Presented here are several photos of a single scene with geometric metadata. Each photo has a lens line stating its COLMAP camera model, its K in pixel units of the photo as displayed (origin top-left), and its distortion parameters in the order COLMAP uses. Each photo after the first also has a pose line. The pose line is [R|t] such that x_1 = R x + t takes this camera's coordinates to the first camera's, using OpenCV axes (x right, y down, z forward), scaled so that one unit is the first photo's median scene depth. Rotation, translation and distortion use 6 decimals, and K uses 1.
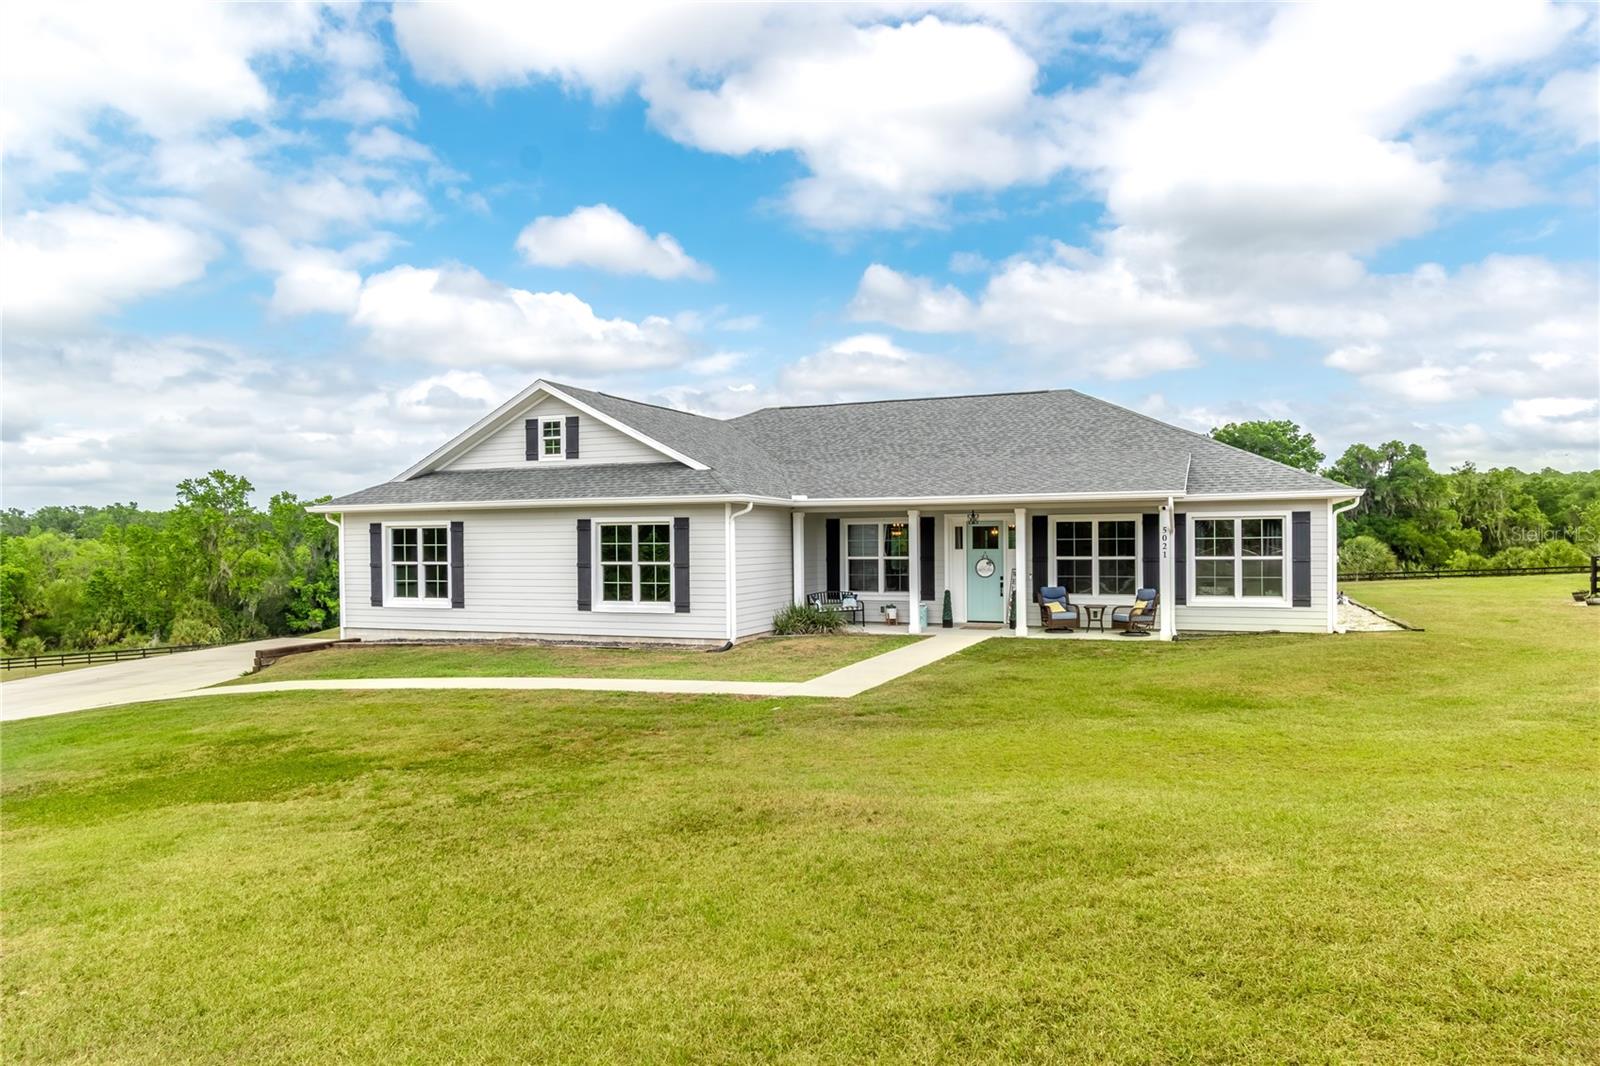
lens RADIAL K [[1037.8, 0, 807.7], [0, 1037.8, 547.4], [0, 0, 1]] dist [0.015291, -0.005286]
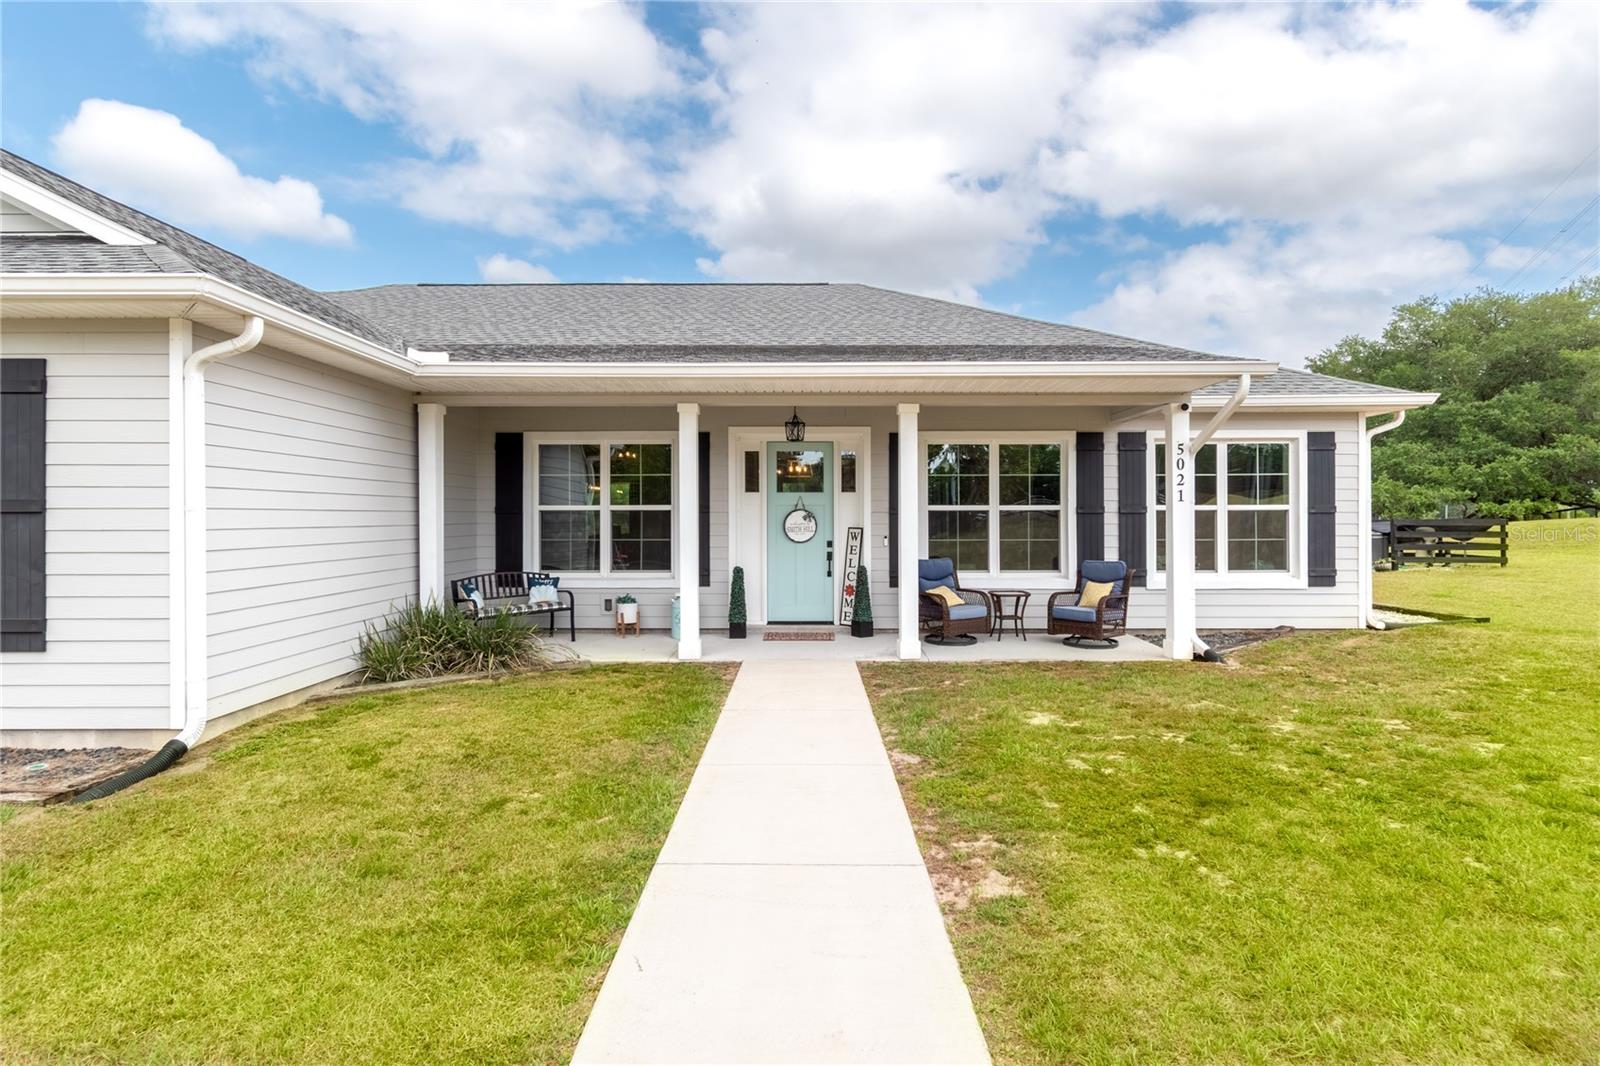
lens RADIAL K [[790.6, 0, 800.8], [0, 790.6, 522.3], [0, 0, 1]] dist [0.006777, 0.000089]
pose [[0.925979, 0.005686, 0.377532, 0.010582], [-0.003738, 0.999976, -0.005893, 0.020305], [-0.377556, 0.004046, 0.925978, 0.606885]]
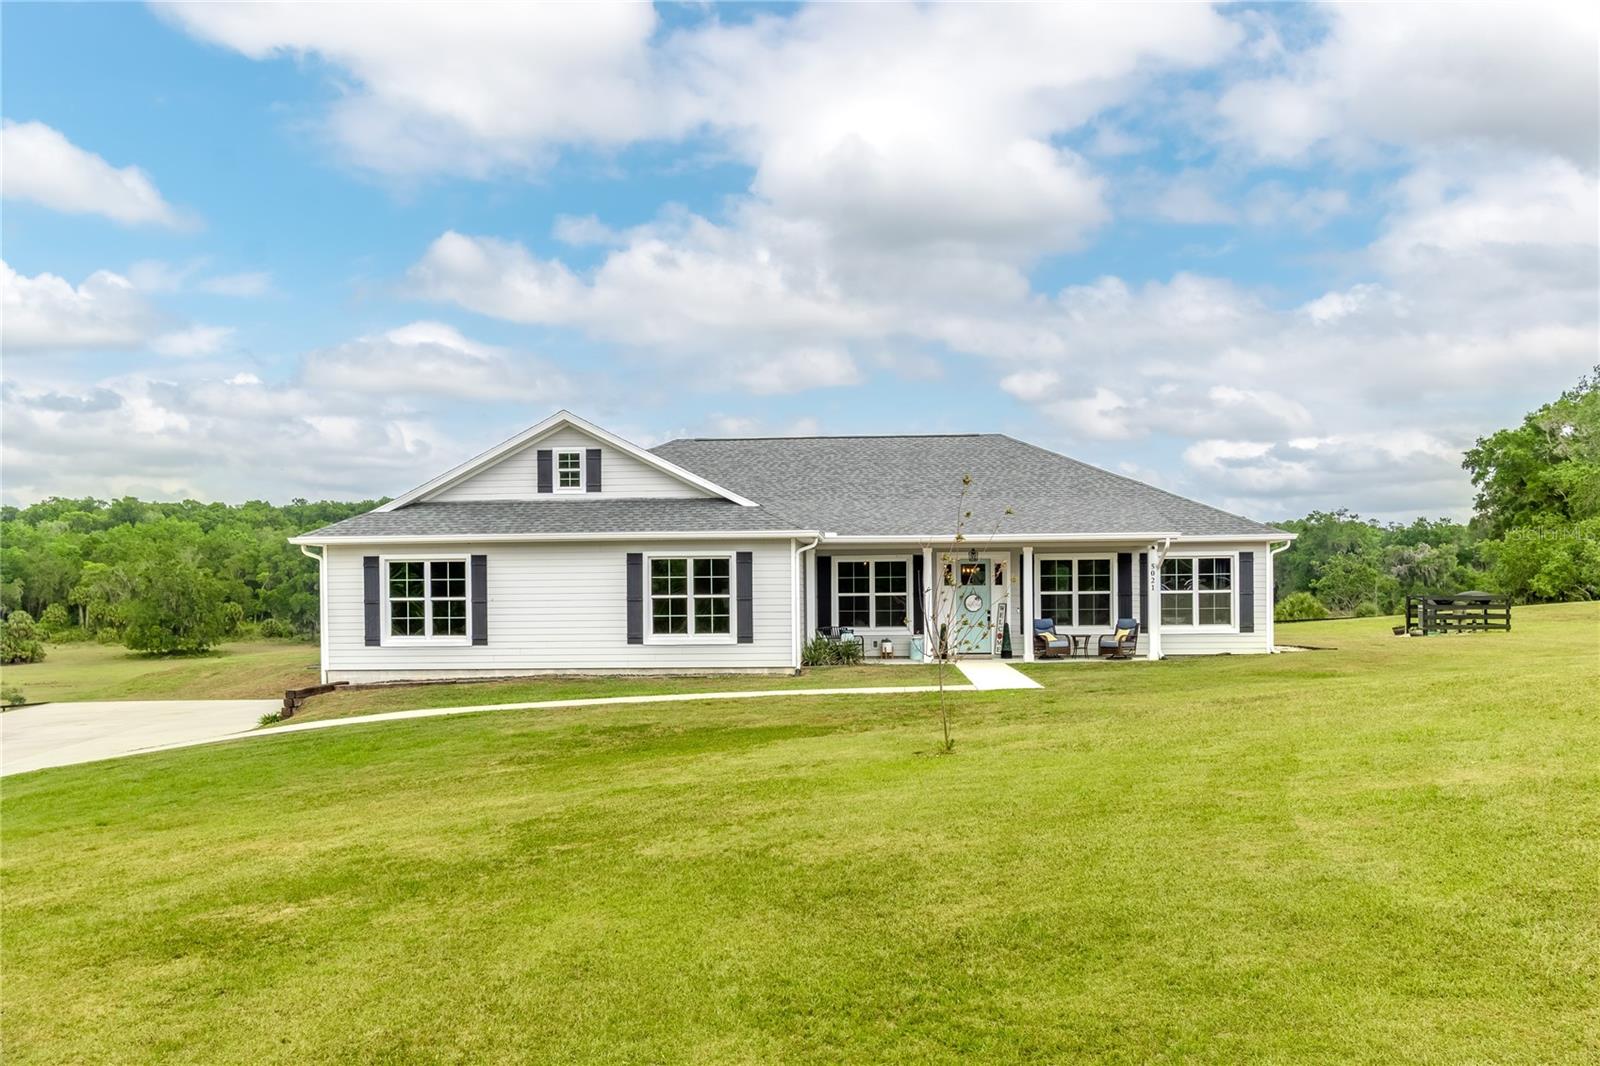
lens RADIAL K [[1408.2, 0, 793.0], [0, 1408.2, 606.8], [0, 0, 1]] dist [-0.010042, -0.008055]
pose [[0.948743, -0.002403, 0.316038, -0.463210], [0.003688, 0.999987, -0.003469, 0.027974], [-0.316026, 0.004457, 0.948740, -0.315149]]
